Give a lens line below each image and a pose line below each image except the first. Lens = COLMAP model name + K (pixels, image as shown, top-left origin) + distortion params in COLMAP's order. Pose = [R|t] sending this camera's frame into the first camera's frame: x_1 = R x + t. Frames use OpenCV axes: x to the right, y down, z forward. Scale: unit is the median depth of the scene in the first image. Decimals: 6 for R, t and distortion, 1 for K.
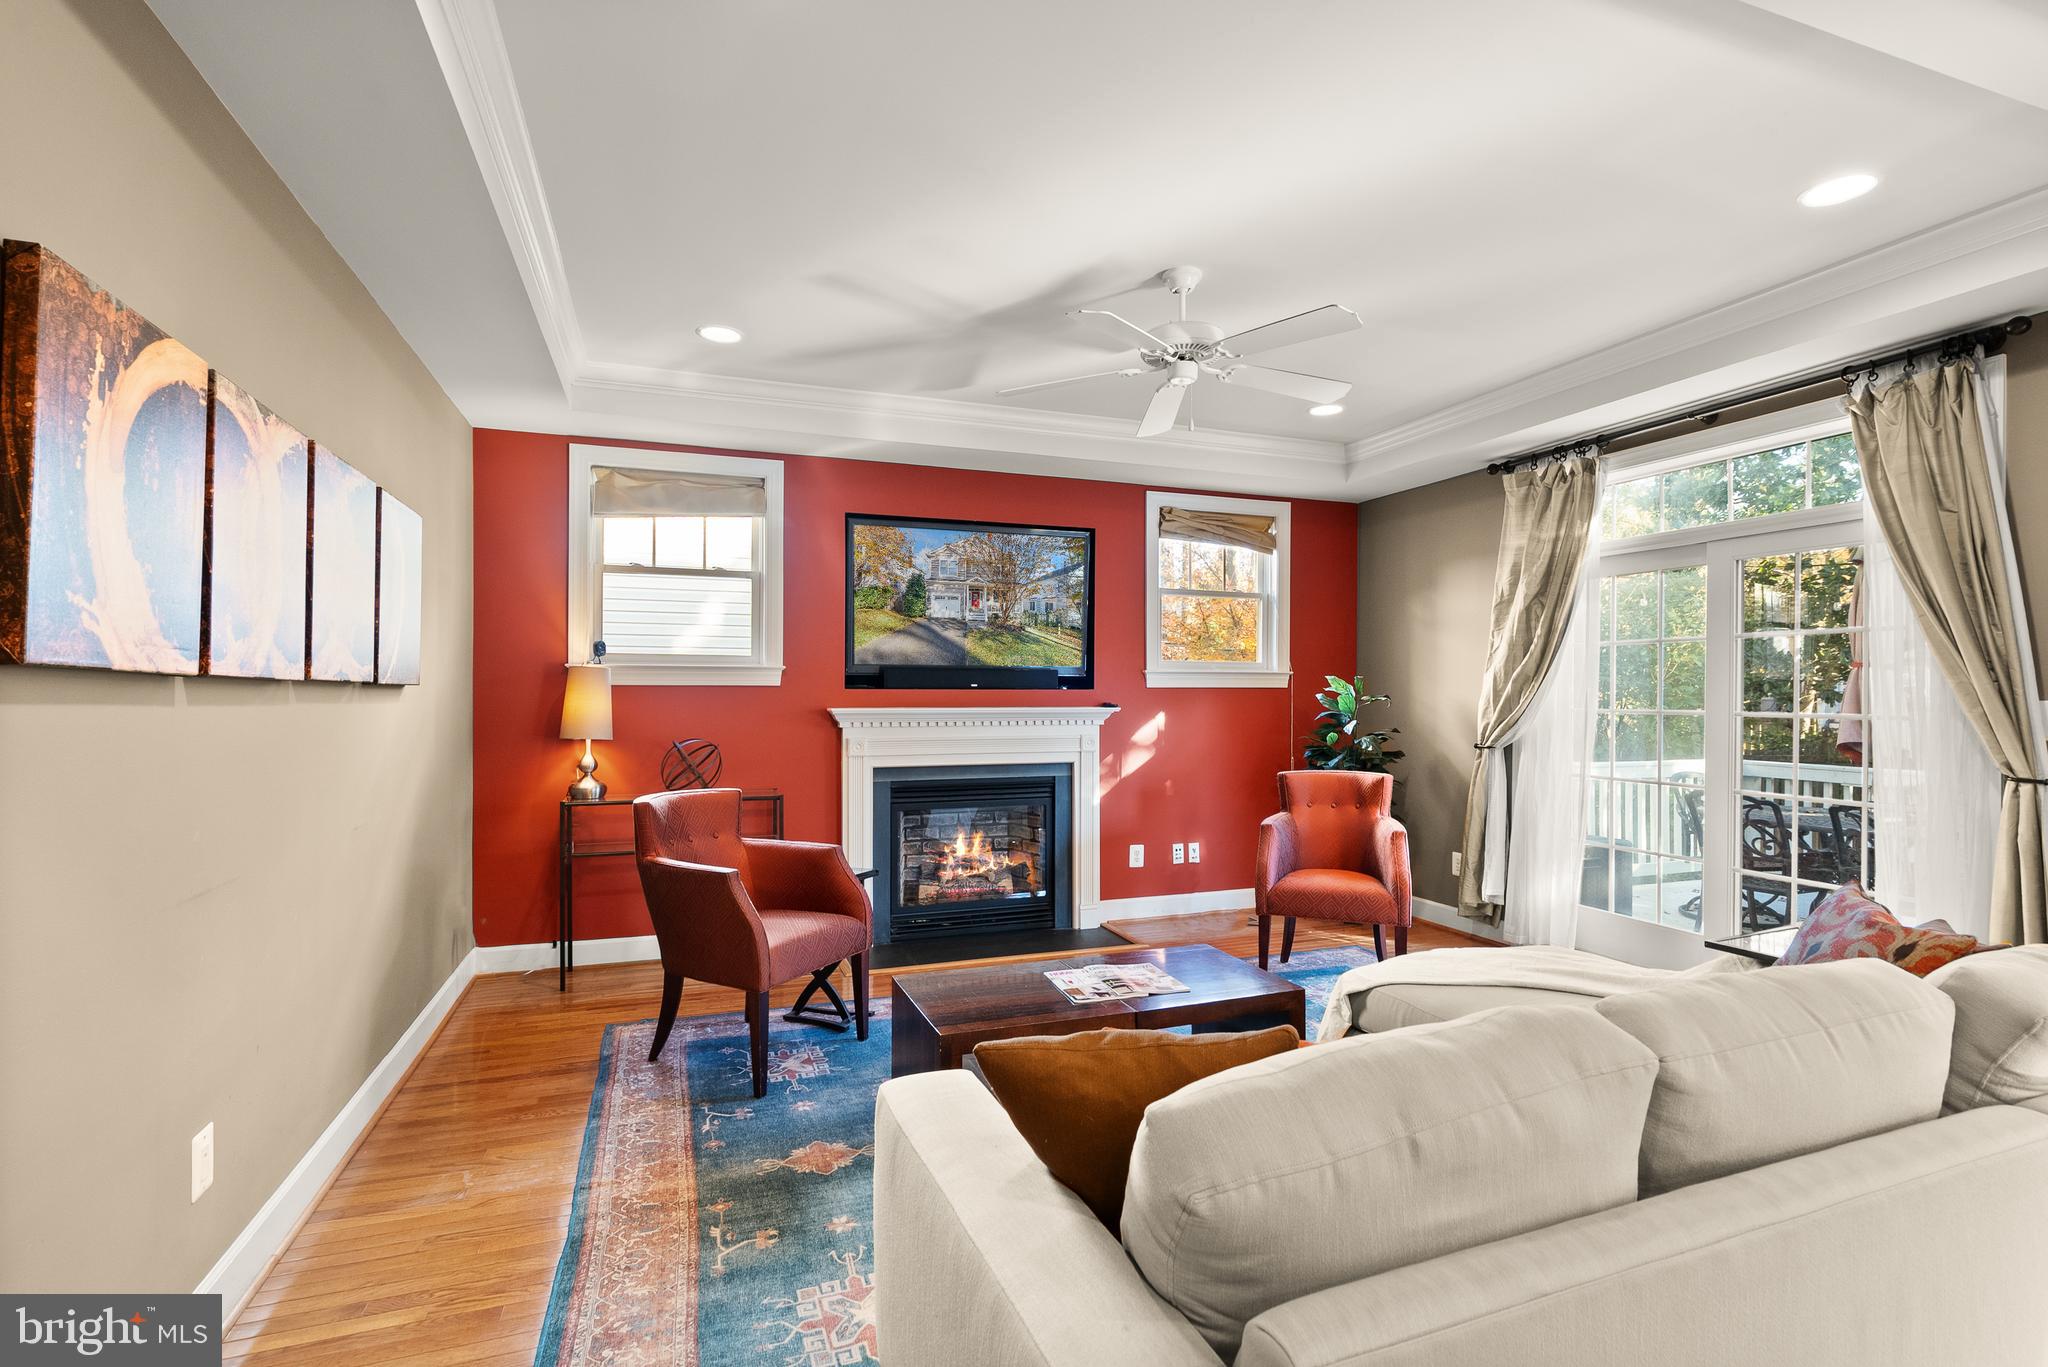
lens RADIAL K [[940.9, 0, 1015.7], [0, 940.9, 686.0], [0, 0, 1]] dist [-0.002767, 0.001404]
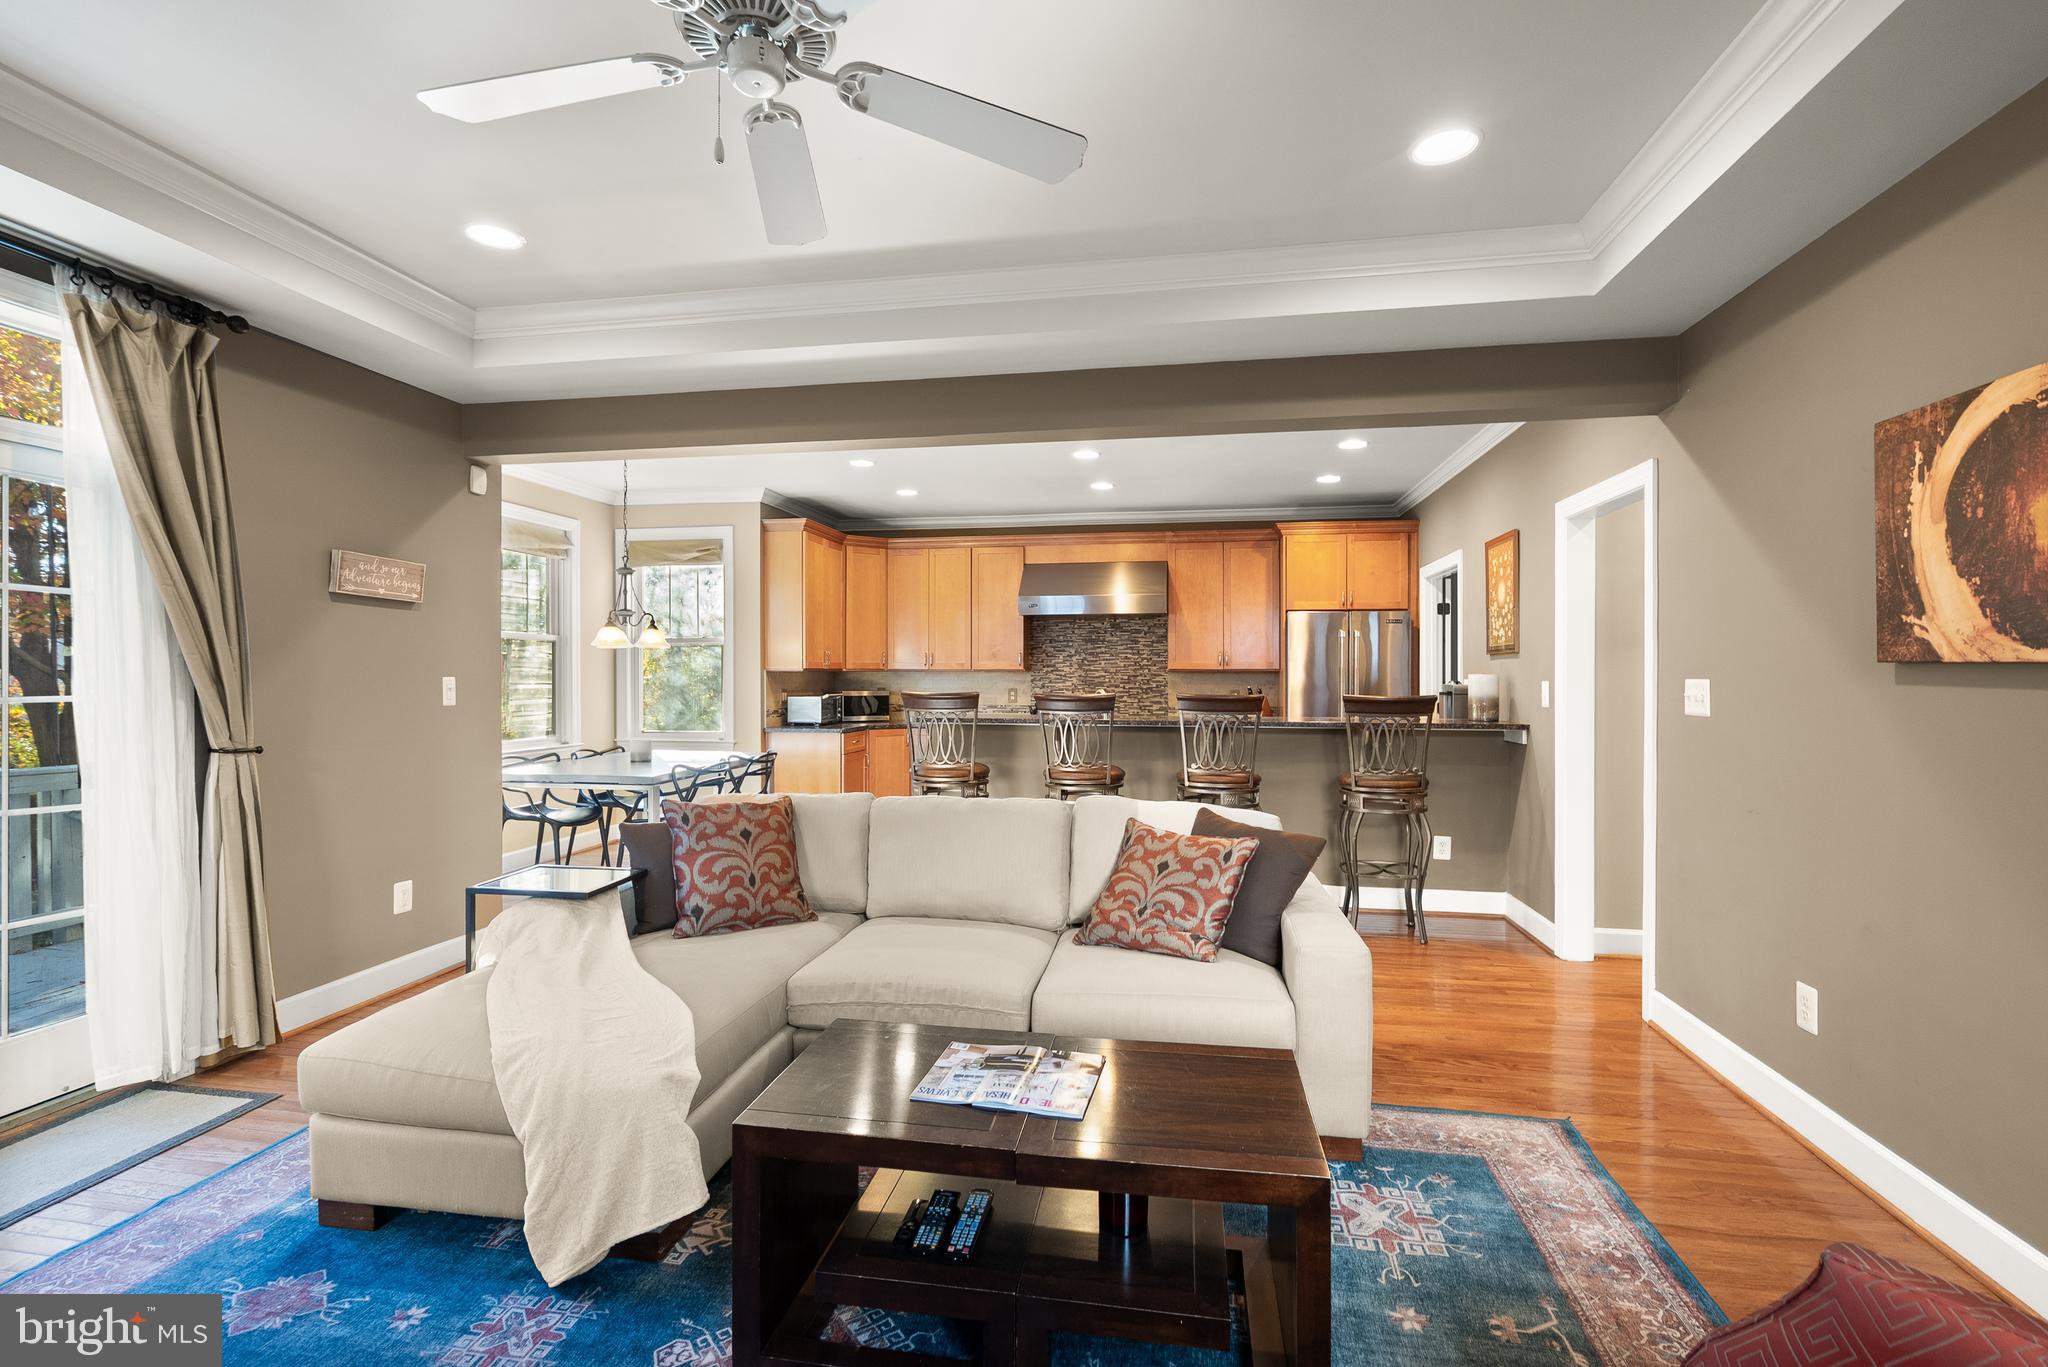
lens RADIAL K [[940.9, 0, 1021.6], [0, 940.9, 672.8], [0, 0, 1]] dist [-0.002767, 0.001404]
pose [[-0.869461, -0.003577, 0.493989, -0.205615], [-0.009280, 0.999916, -0.009093, 0.011152], [-0.493915, -0.012490, -0.869420, 1.319943]]
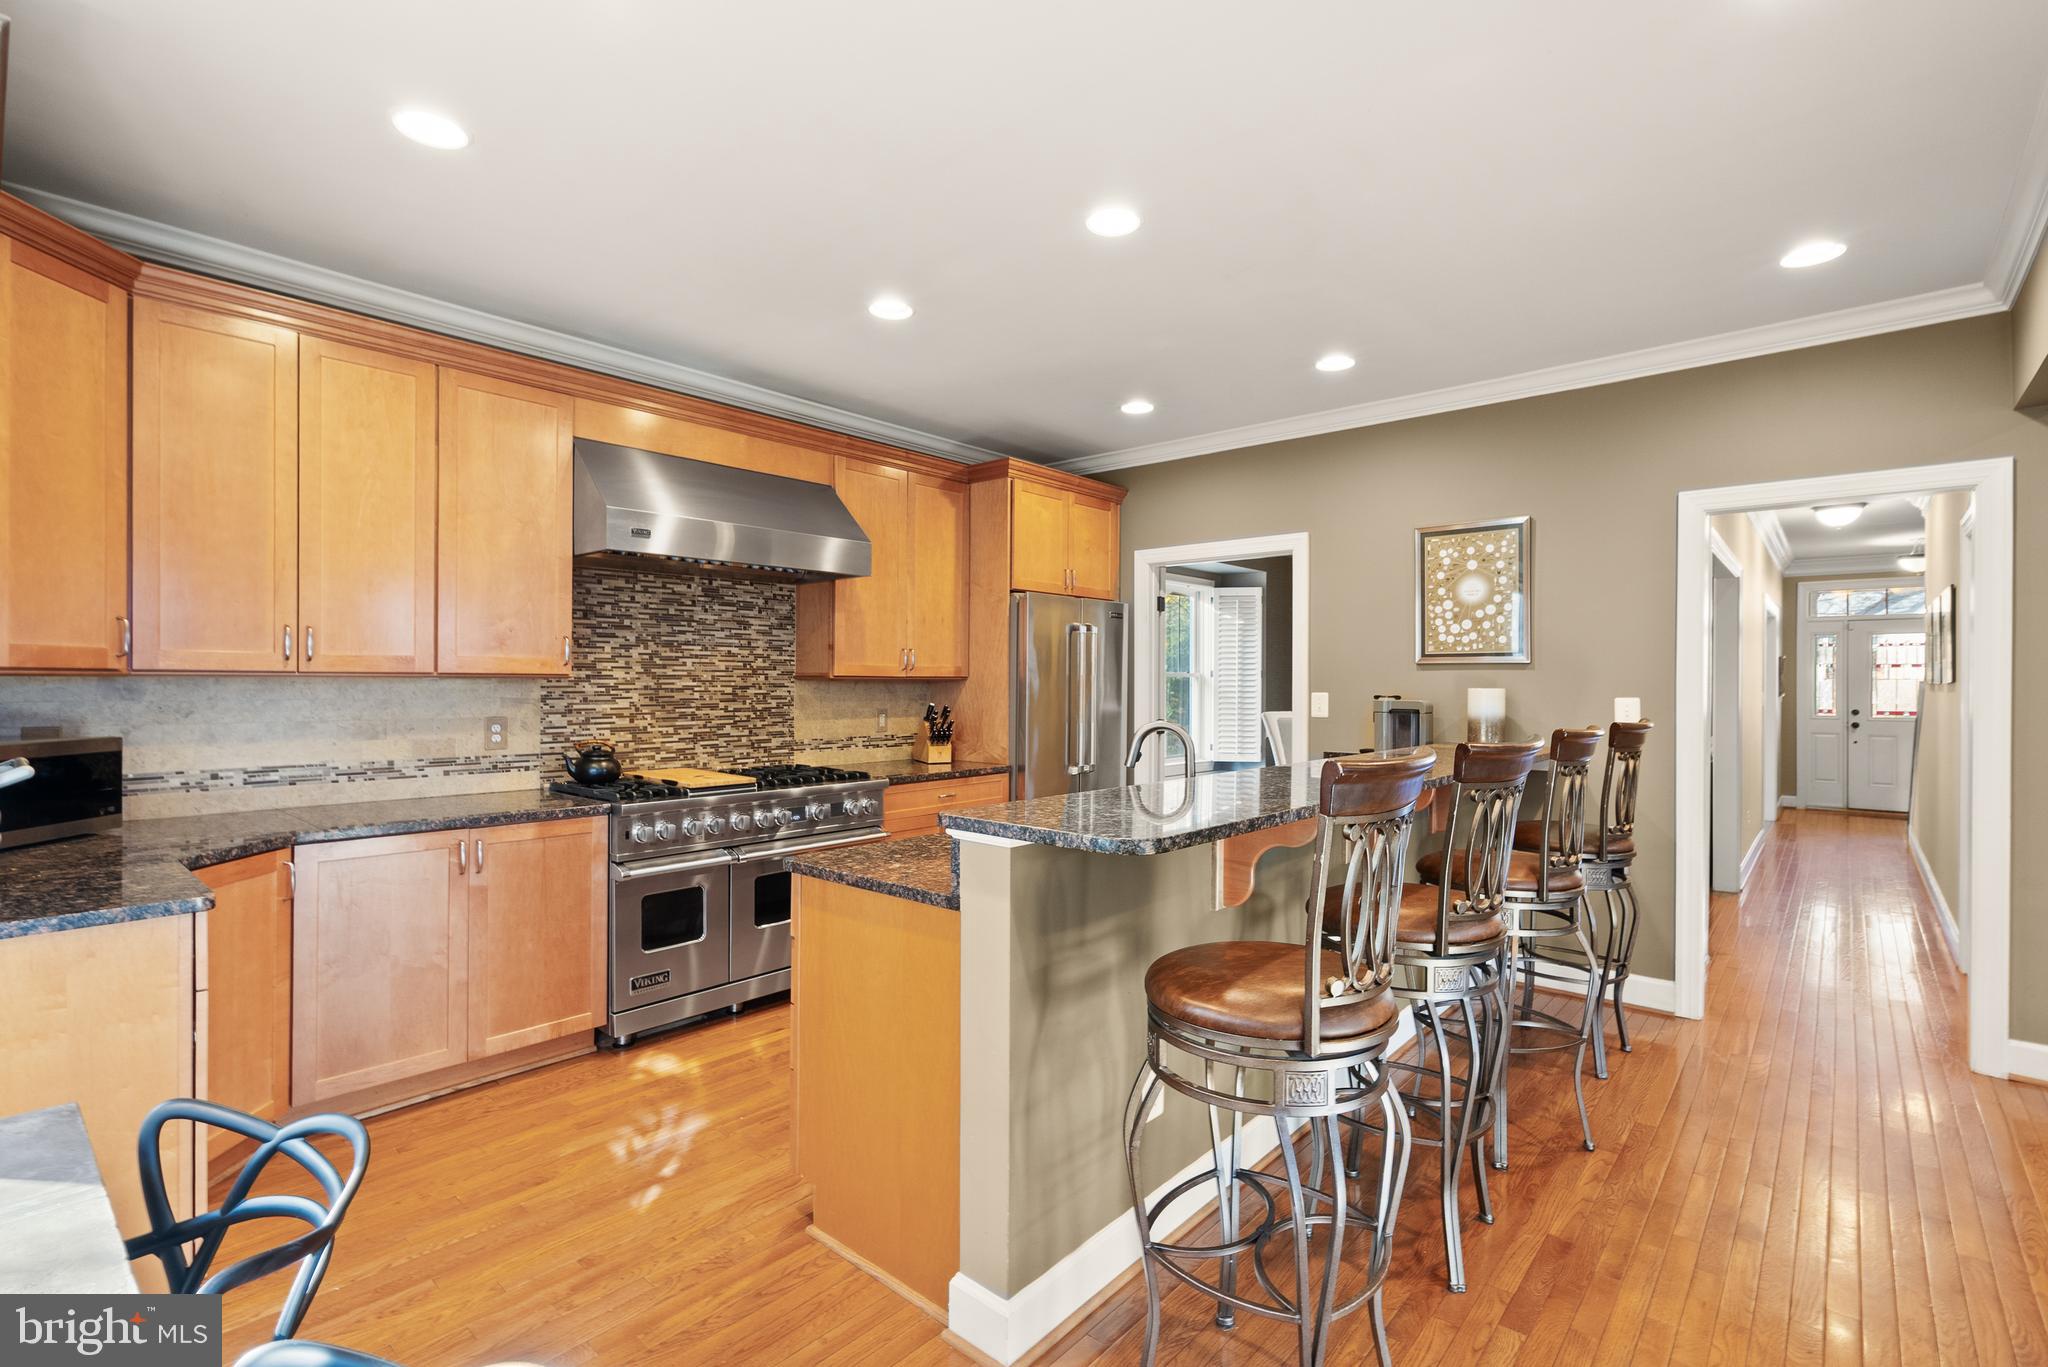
lens RADIAL K [[940.9, 0, 1019.7], [0, 940.9, 687.2], [0, 0, 1]] dist [-0.002767, 0.001404]
pose [[-0.868858, -0.005974, -0.495026, 1.070528], [-0.003503, 0.999976, -0.005919, 0.000578], [0.495049, -0.003409, -0.868858, 0.390384]]
